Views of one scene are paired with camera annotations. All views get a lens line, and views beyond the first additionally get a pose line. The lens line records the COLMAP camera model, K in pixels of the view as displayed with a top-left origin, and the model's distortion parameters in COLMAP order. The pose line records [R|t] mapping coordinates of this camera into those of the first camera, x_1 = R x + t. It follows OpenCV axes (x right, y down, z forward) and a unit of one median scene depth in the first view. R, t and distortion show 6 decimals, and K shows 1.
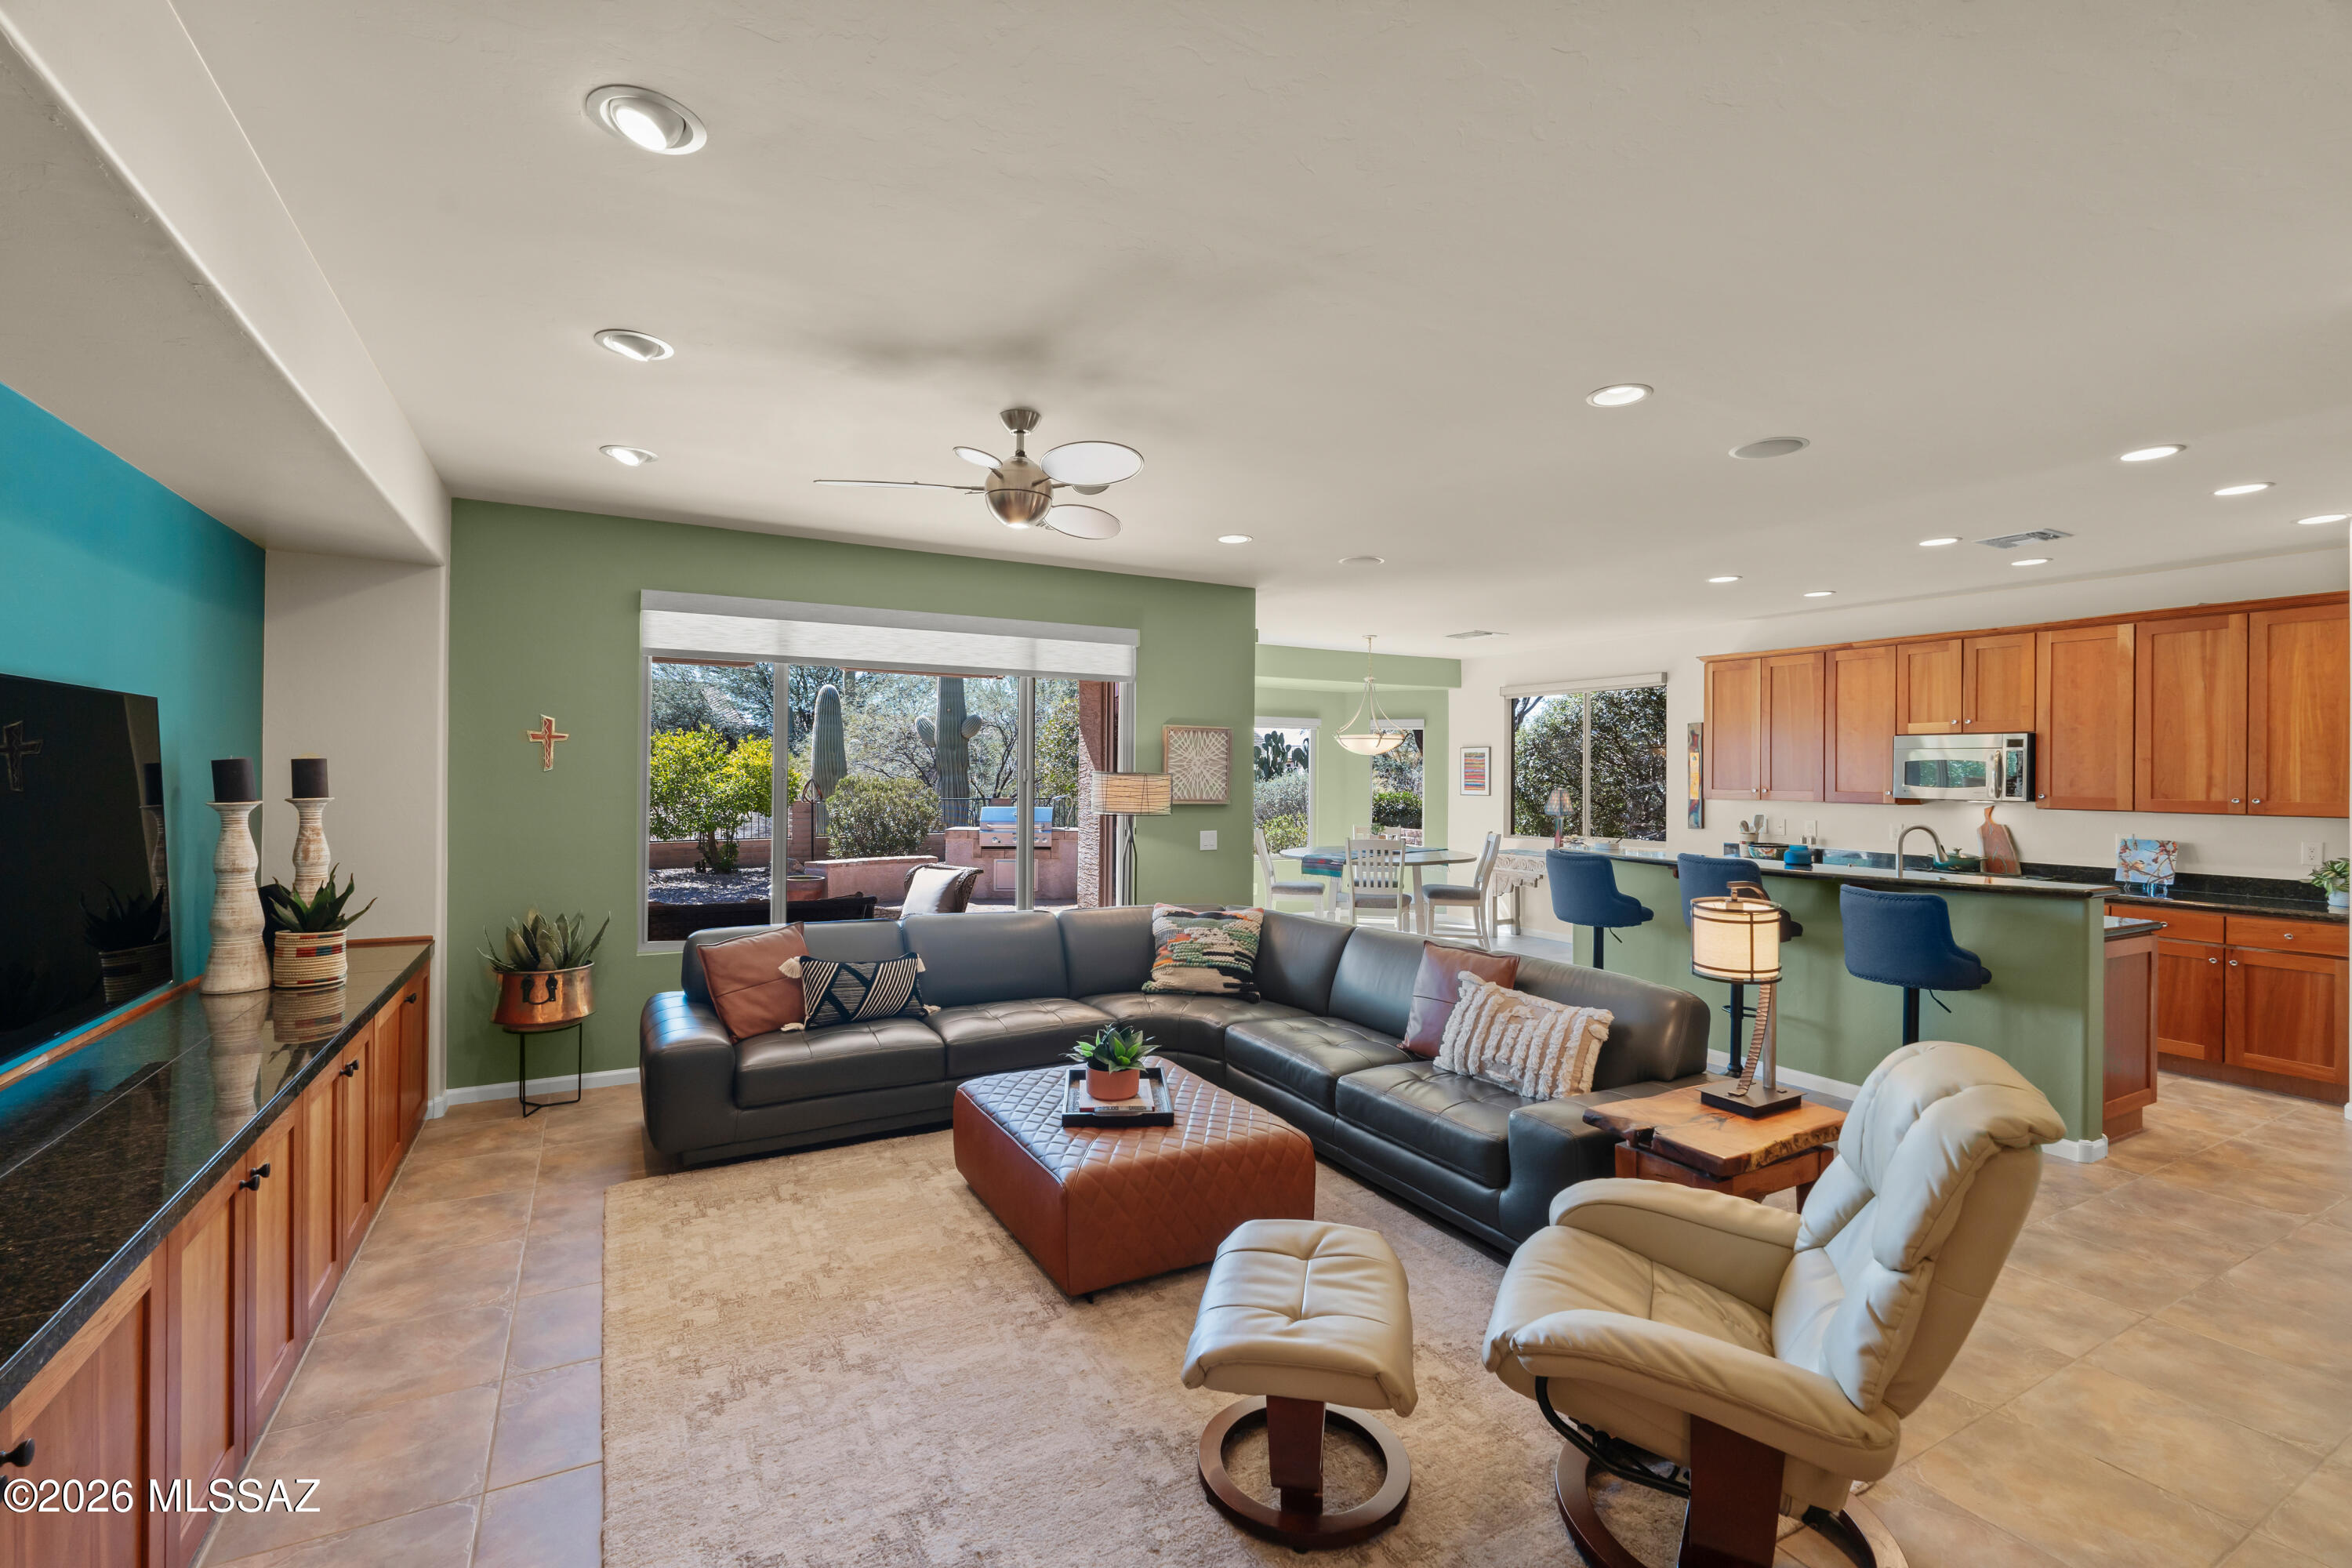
lens RADIAL K [[1037.7, 0, 1176.1], [0, 1037.7, 772.3], [0, 0, 1]] dist [-0.000190, -0.000057]
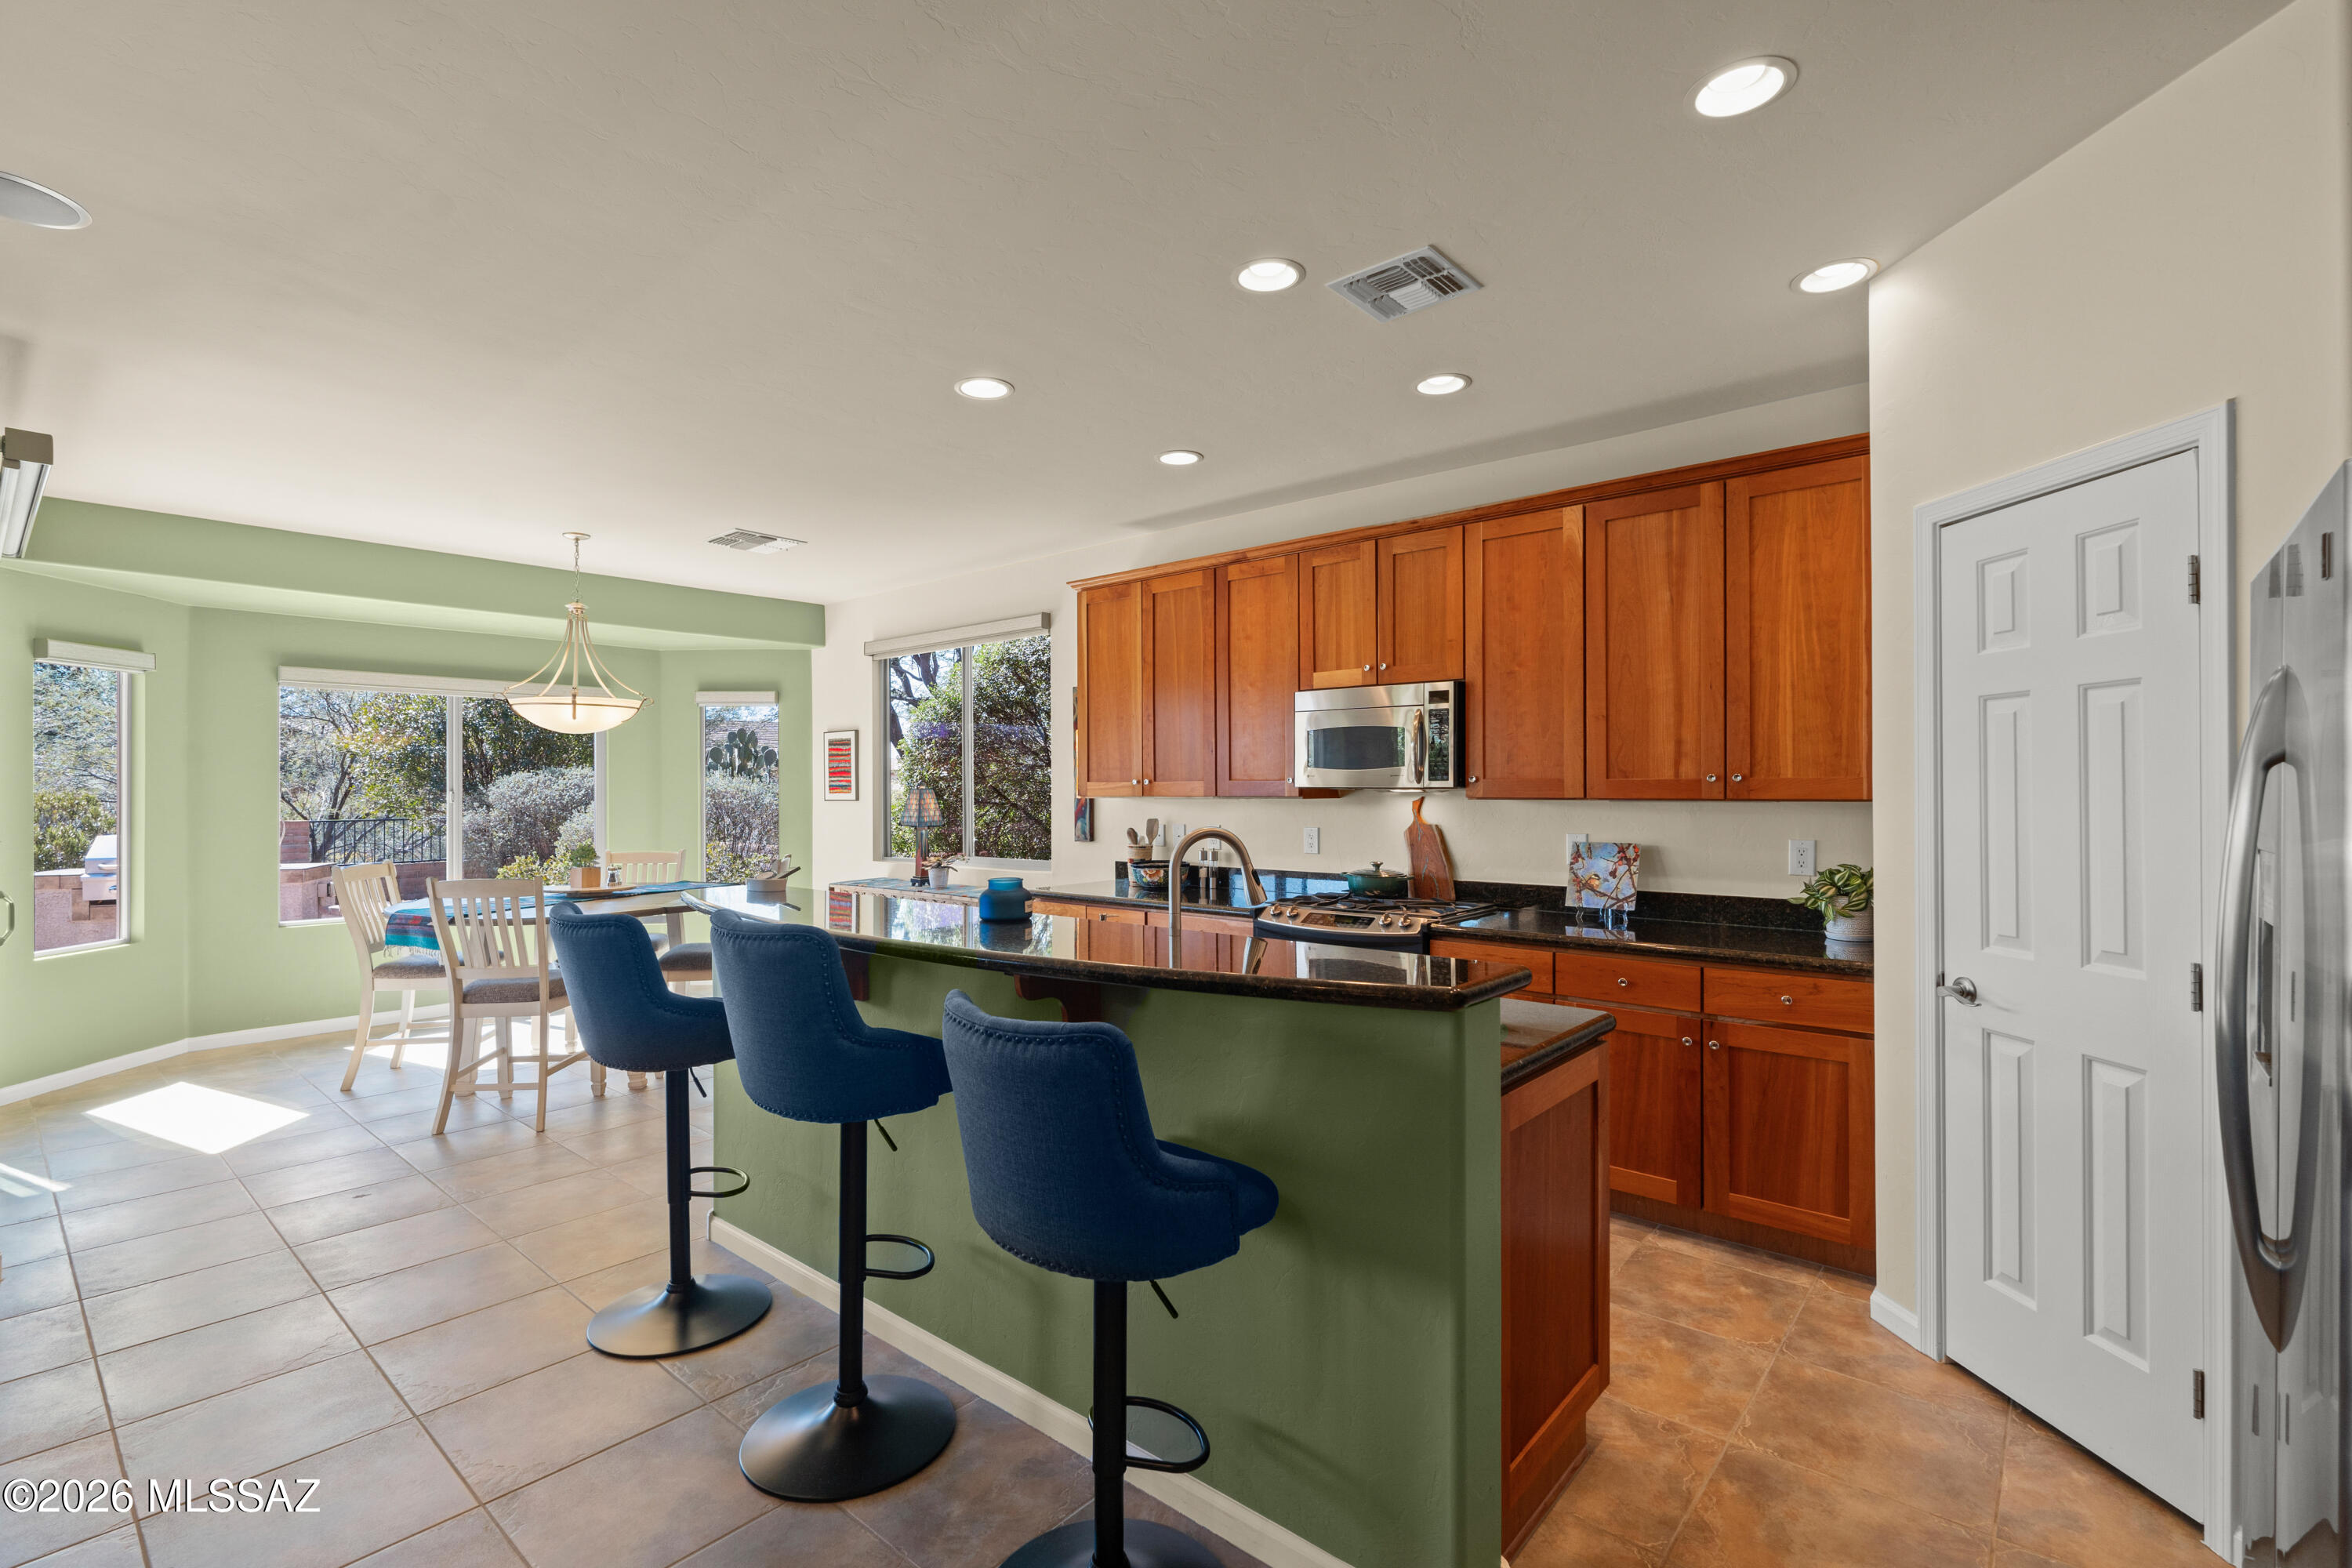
lens RADIAL K [[1037.7, 0, 1186.2], [0, 1037.7, 793.9], [0, 0, 1]] dist [-0.000190, -0.000057]
pose [[0.937911, -0.013746, 0.346604, 0.443258], [0.011715, 0.999900, 0.007954, 0.024881], [-0.346678, -0.003400, 0.937978, 0.457225]]
